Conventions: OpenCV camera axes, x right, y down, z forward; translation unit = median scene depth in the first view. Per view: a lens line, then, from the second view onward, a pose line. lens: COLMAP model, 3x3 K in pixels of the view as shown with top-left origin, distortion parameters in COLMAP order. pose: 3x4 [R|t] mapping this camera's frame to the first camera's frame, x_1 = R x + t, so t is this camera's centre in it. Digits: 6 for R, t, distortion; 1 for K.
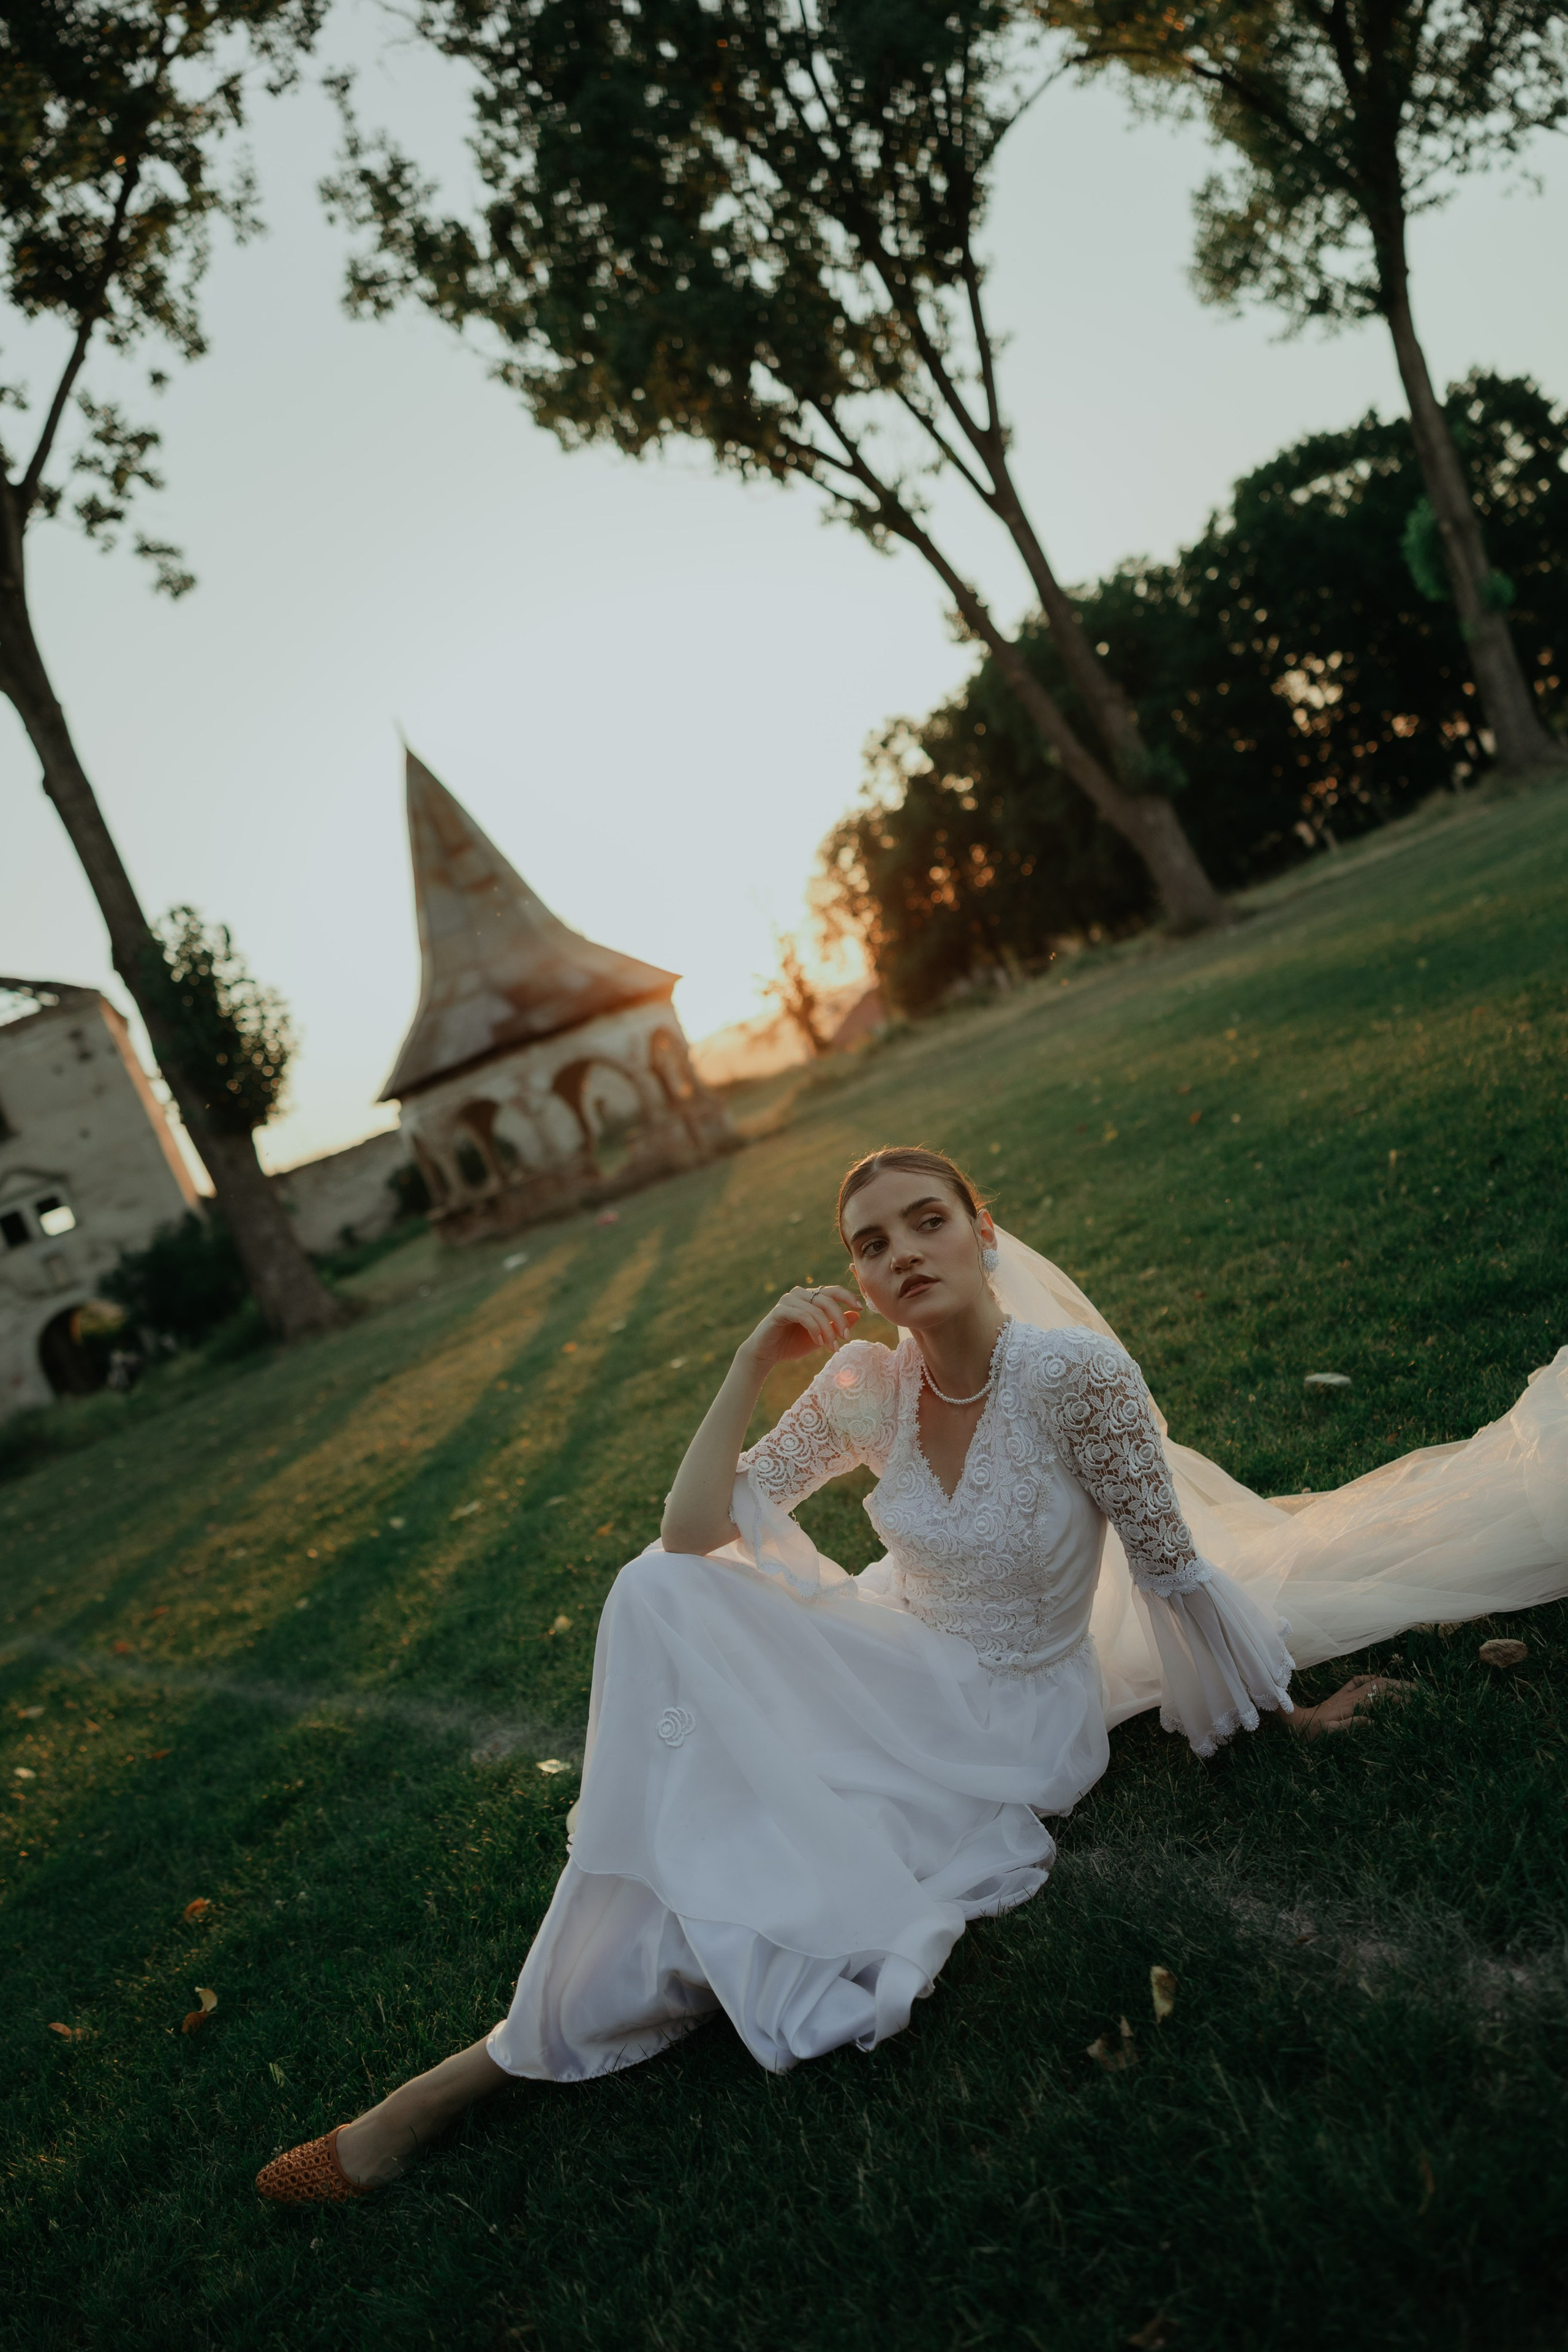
lens RADIAL K [[1812.9, 0, 790.6], [0, 1812.9, 1175.9], [0, 0, 1]] dist [0.010112, -0.004093]
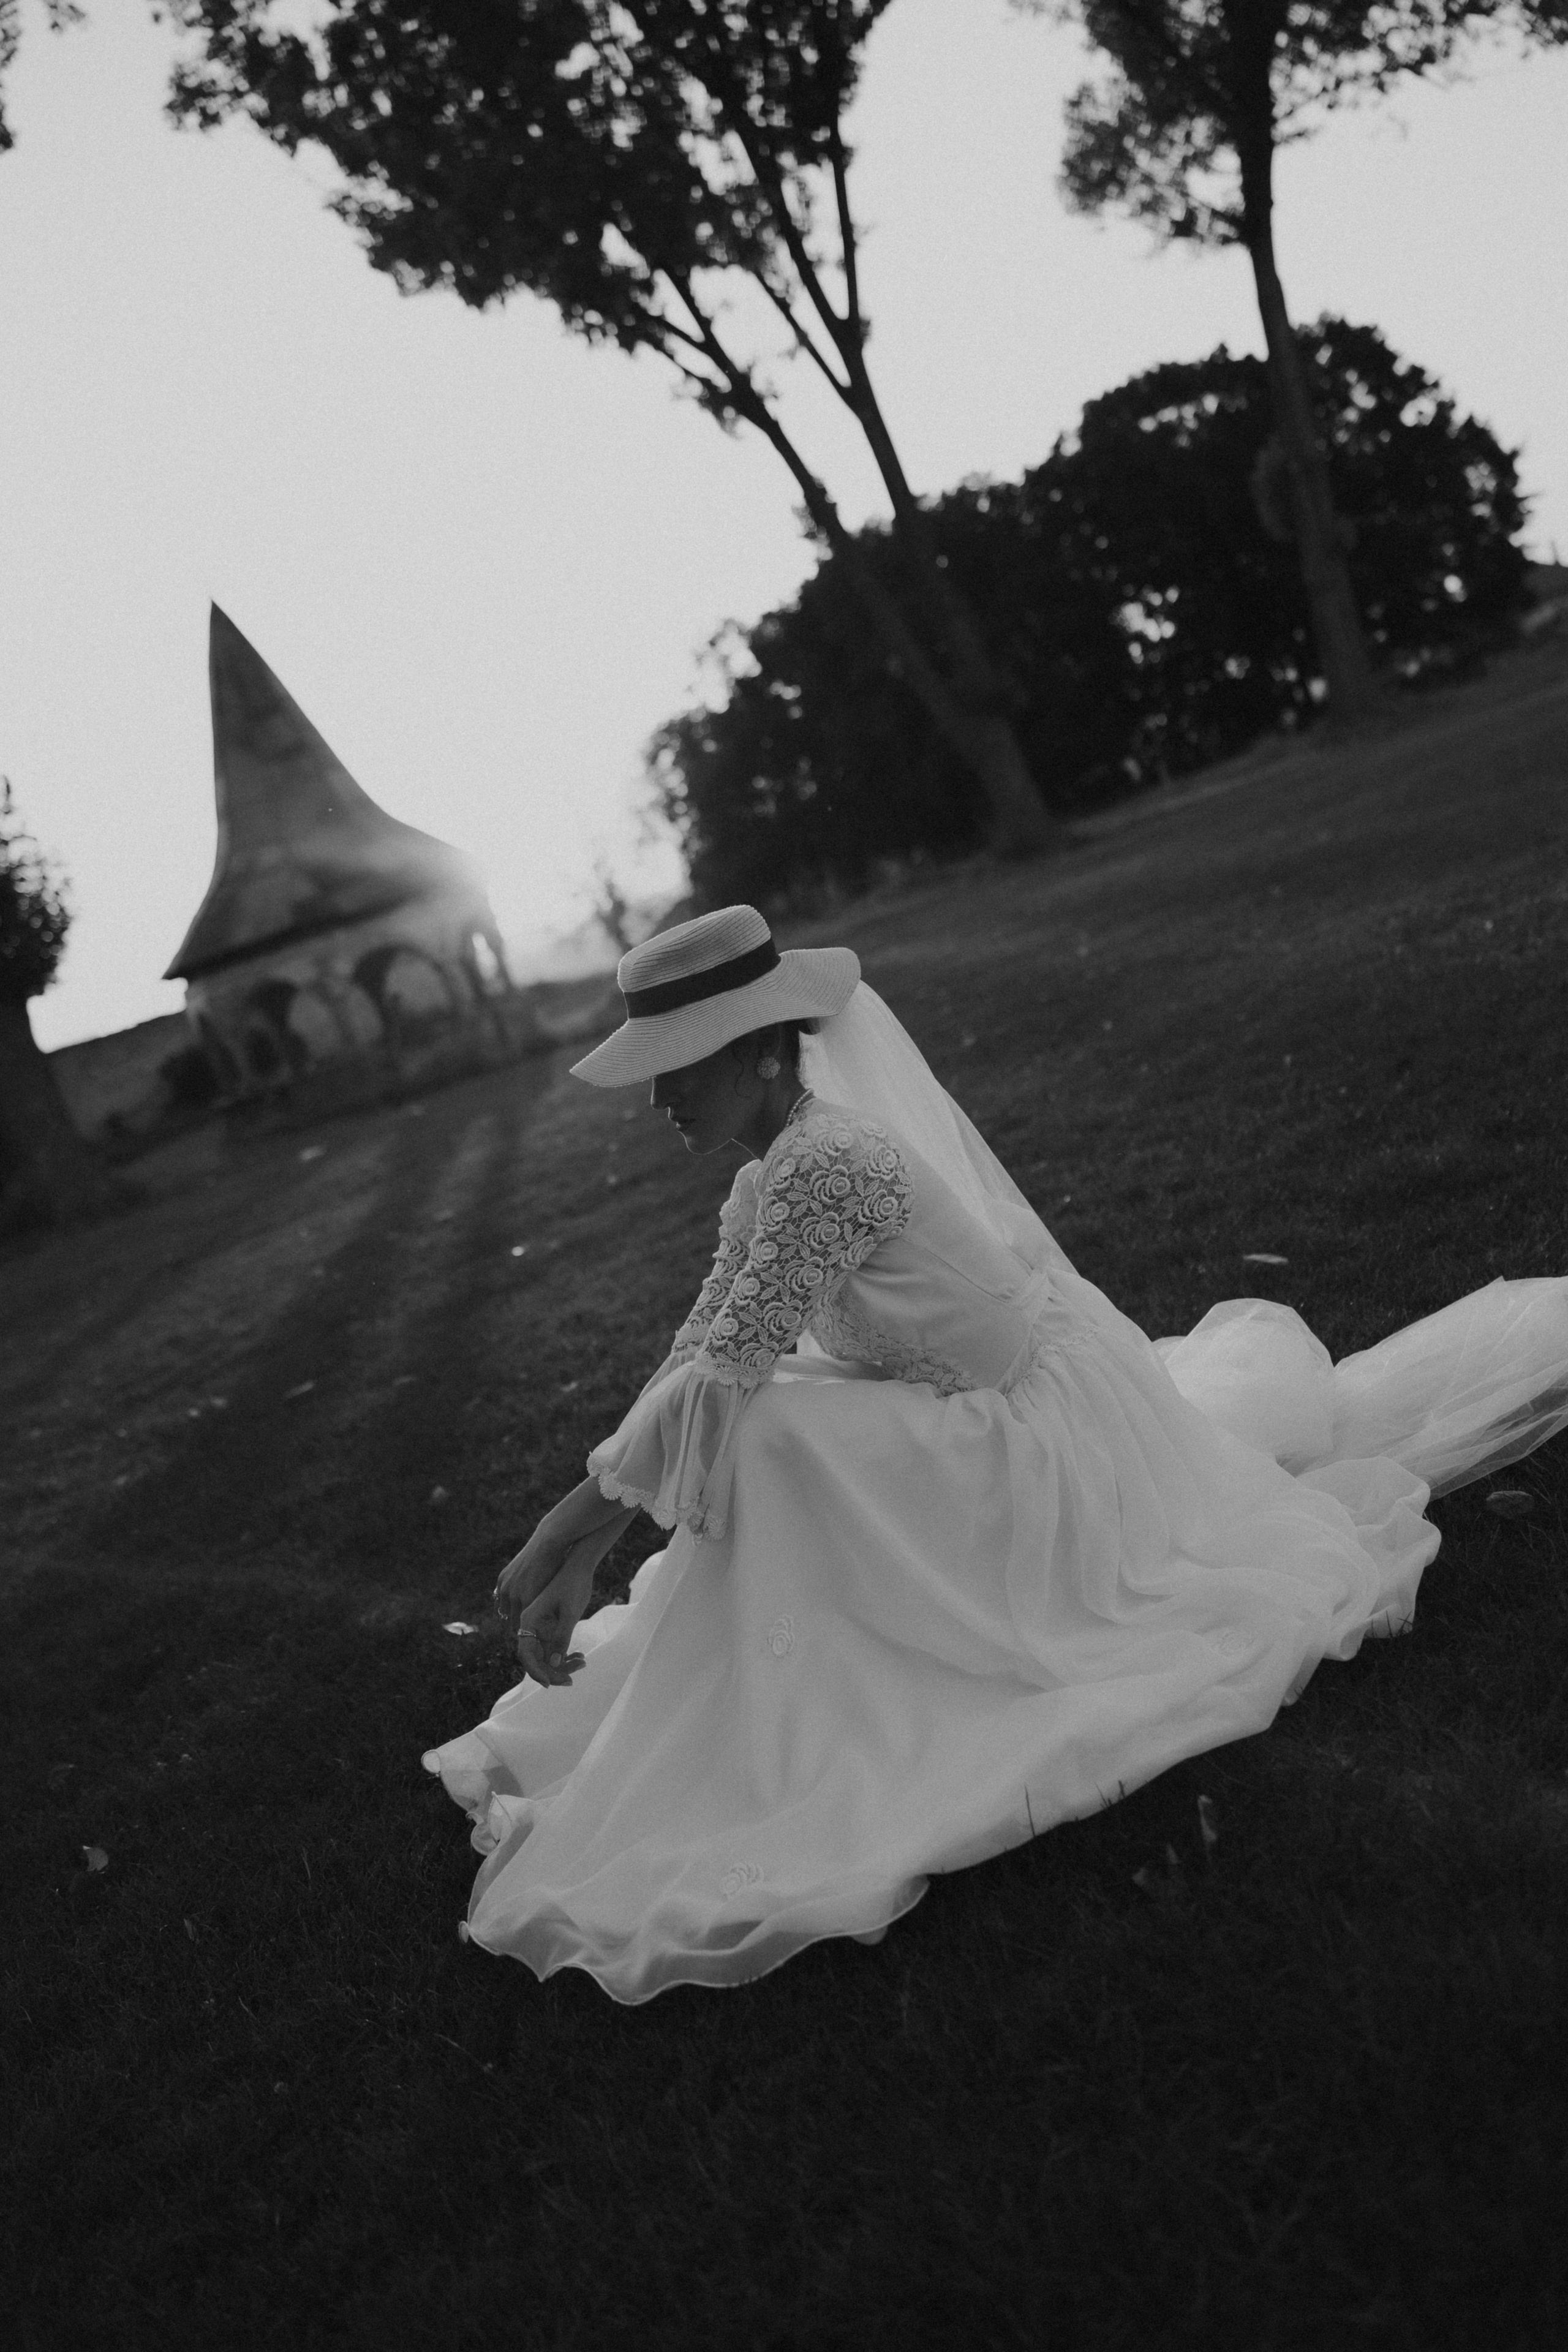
lens RADIAL K [[1874.2, 0, 797.4], [0, 1874.2, 1150.9], [0, 0, 1]] dist [-0.007524, 0.007751]
pose [[0.992305, 0.049787, 0.113365, -0.007825], [-0.053132, 0.998231, 0.026685, 0.004216], [-0.111836, -0.032503, 0.993195, 0.002433]]
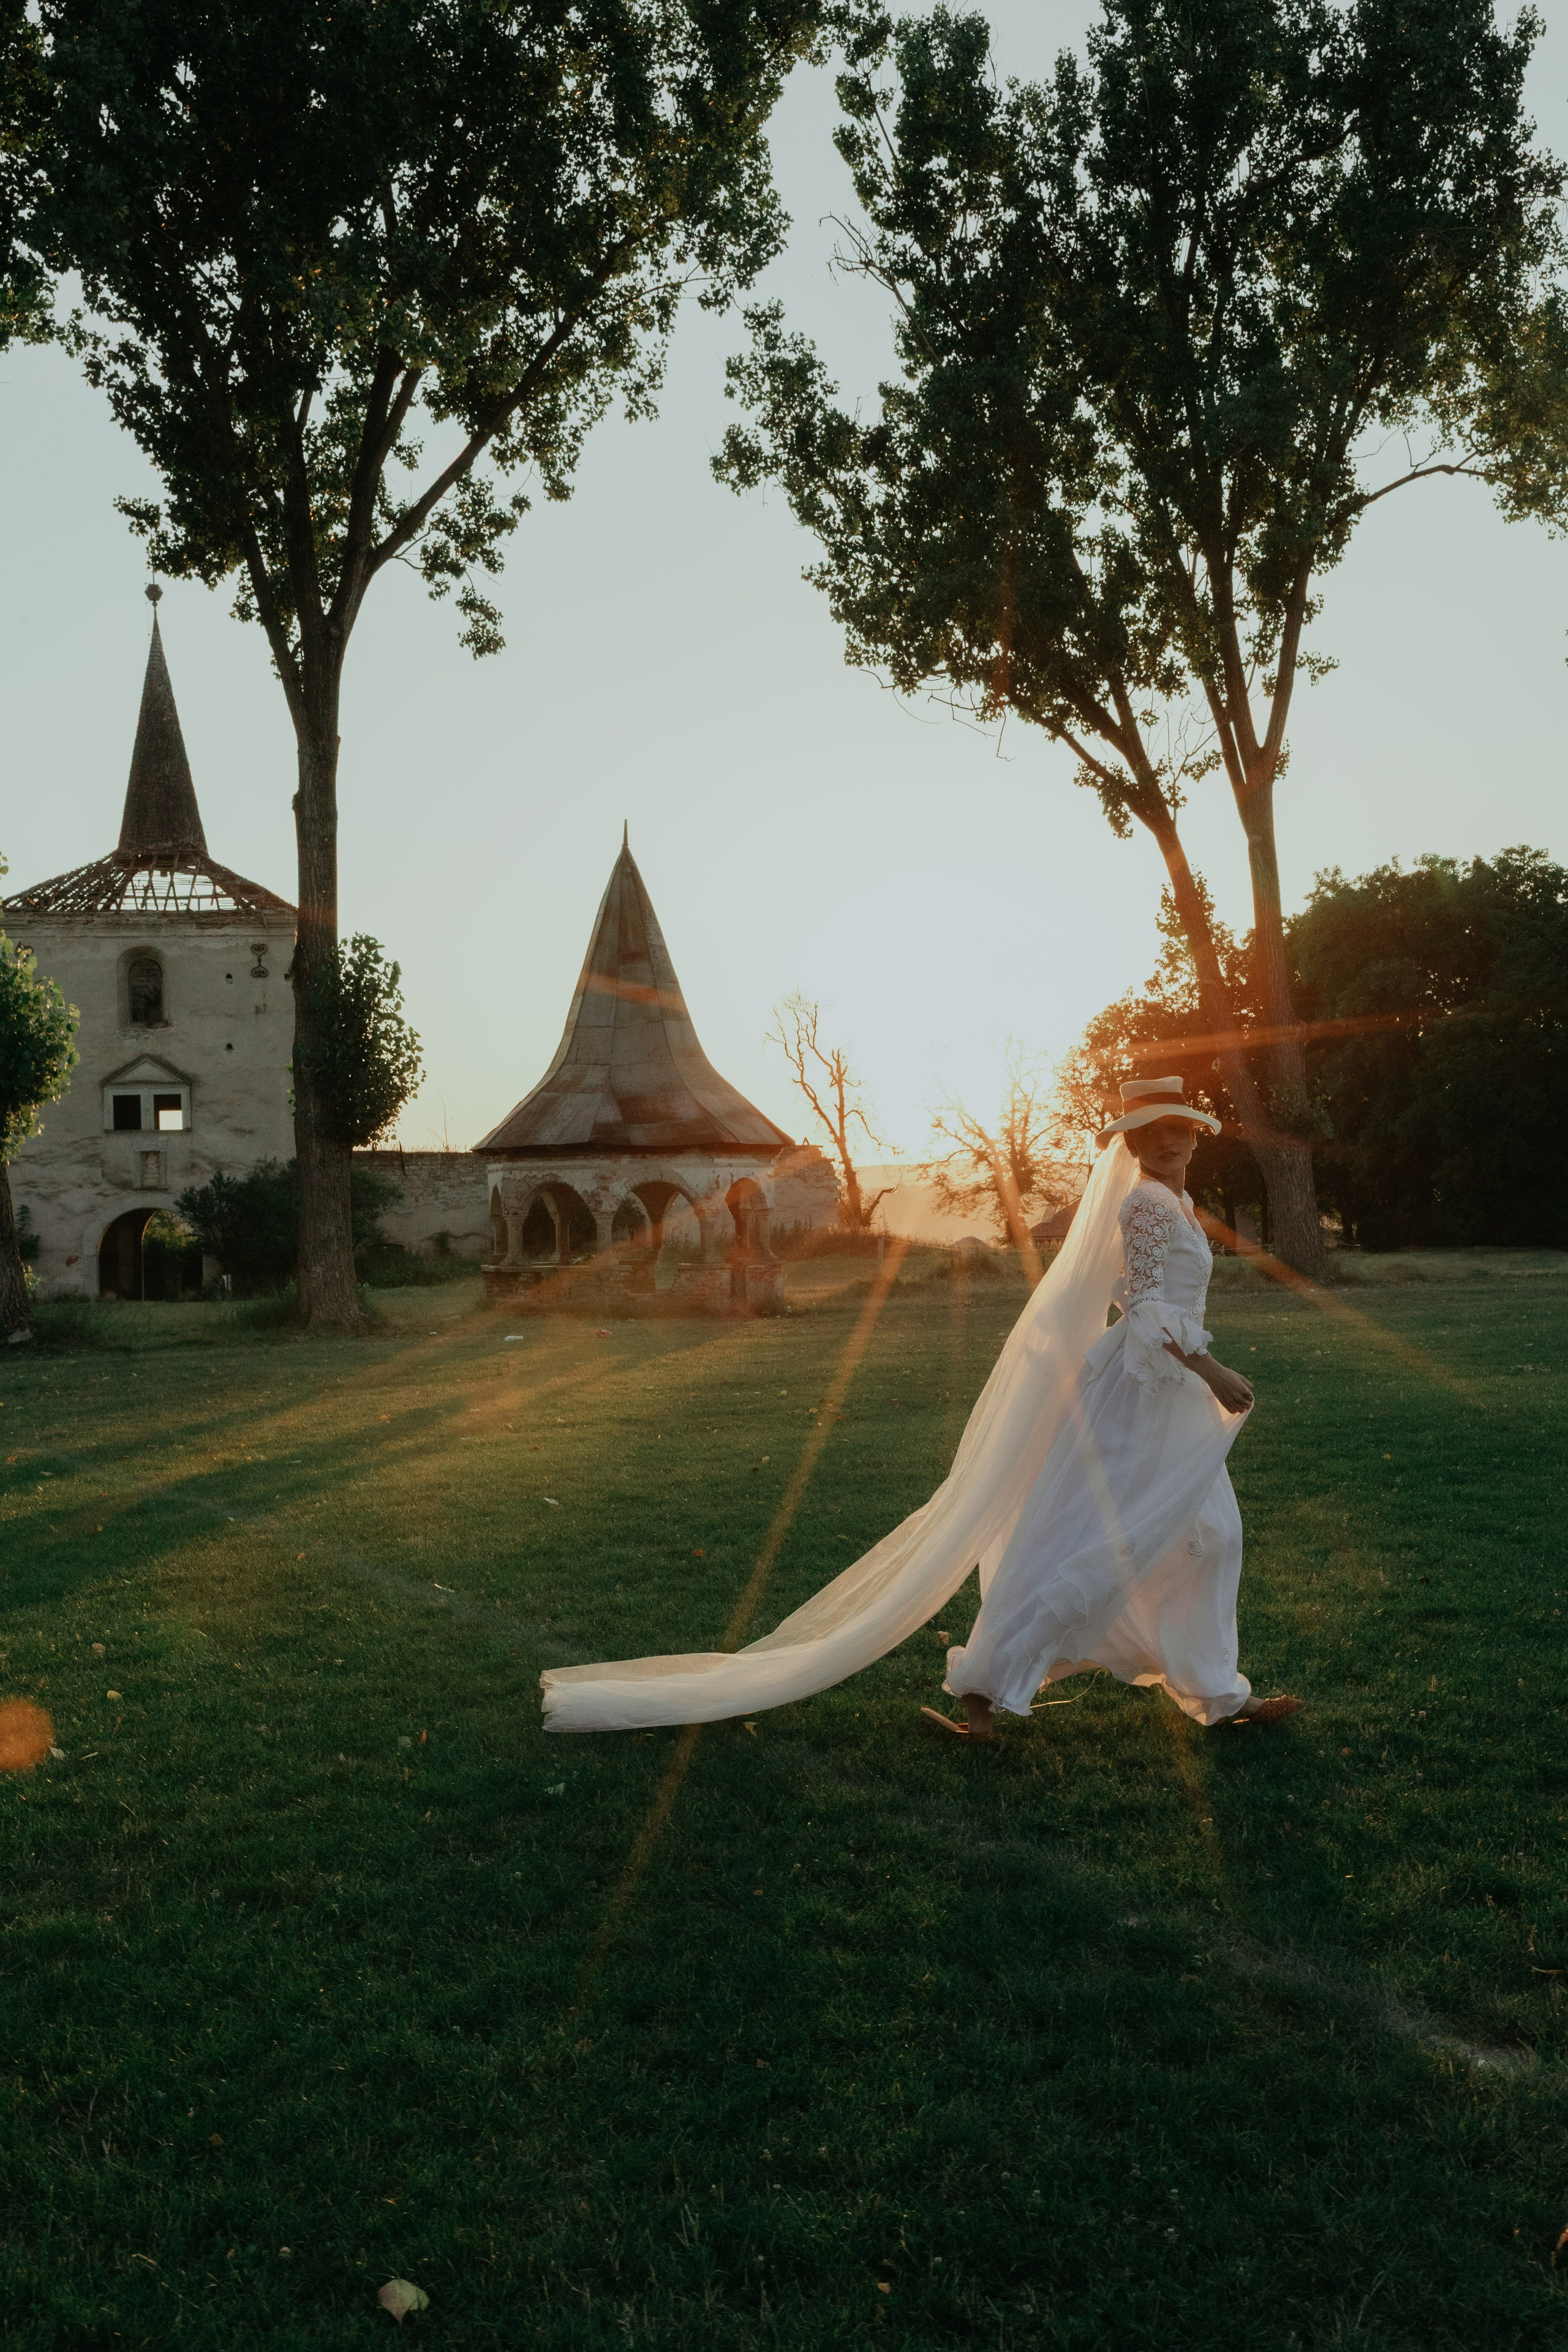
lens RADIAL K [[2177.9, 0, 787.1], [0, 2177.9, 1188.0], [0, 0, 1]] dist [0.016516, 0.000000]
pose [[0.926864, 0.357928, -0.113182, 0.086398], [-0.363947, 0.930675, -0.037232, -0.035228], [0.092010, 0.075701, 0.992876, -0.232420]]
